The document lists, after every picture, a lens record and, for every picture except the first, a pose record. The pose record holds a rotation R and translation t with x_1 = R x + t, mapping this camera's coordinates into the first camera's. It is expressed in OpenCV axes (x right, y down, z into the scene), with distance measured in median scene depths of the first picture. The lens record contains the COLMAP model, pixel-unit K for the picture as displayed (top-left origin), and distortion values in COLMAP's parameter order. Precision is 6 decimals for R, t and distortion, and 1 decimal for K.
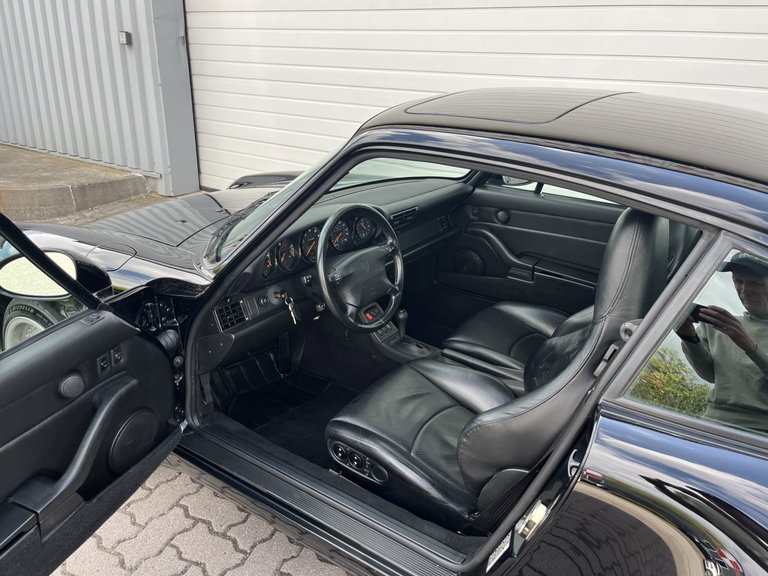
lens RADIAL K [[584.1, 0, 386.7], [0, 584.1, 290.2], [0, 0, 1]] dist [0.032328, -0.054023]
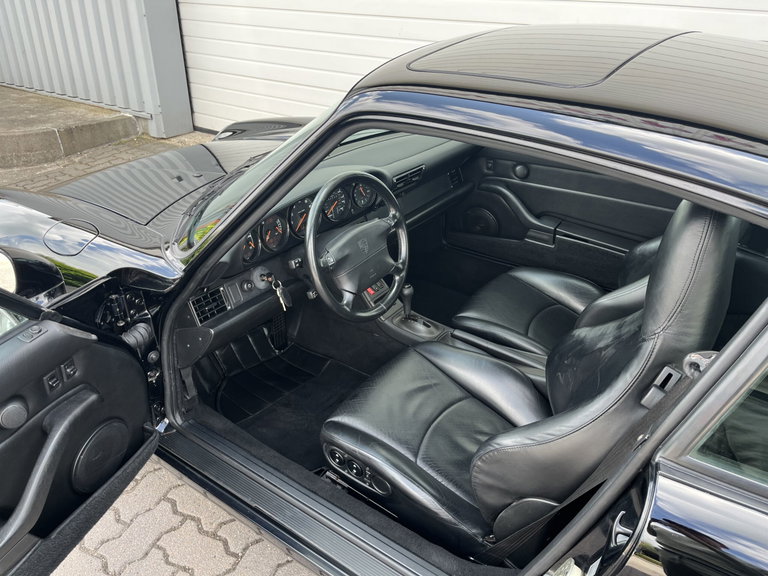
lens RADIAL K [[584.1, 0, 378.9], [0, 584.1, 284.7], [0, 0, 1]] dist [0.032328, -0.054023]
pose [[0.999644, -0.004380, -0.026336, 0.008079], [0.007195, 0.994152, 0.107745, -0.074869], [0.025710, -0.107896, 0.993830, 0.135766]]
